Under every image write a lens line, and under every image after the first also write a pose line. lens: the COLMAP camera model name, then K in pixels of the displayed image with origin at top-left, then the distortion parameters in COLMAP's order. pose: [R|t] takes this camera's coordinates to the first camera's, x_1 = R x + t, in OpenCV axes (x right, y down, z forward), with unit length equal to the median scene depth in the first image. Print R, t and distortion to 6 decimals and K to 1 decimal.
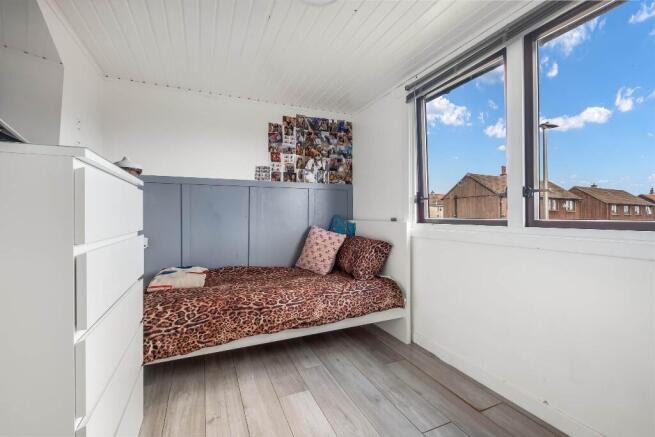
lens RADIAL K [[287.9, 0, 329.3], [0, 287.9, 216.1], [0, 0, 1]] dist [0.005287, -0.003345]
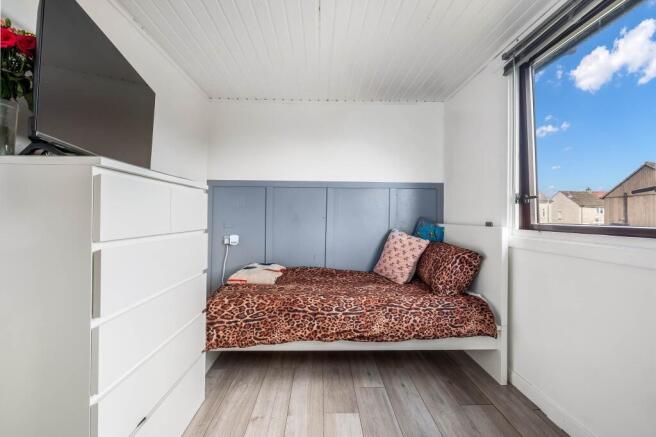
lens RADIAL K [[288.4, 0, 326.4], [0, 288.4, 214.3], [0, 0, 1]] dist [0.005287, -0.003345]
pose [[0.922991, 0.008563, -0.384726, 0.135606], [-0.012397, 0.999895, -0.007485, -0.004087], [0.384622, 0.011677, 0.923000, 0.098826]]
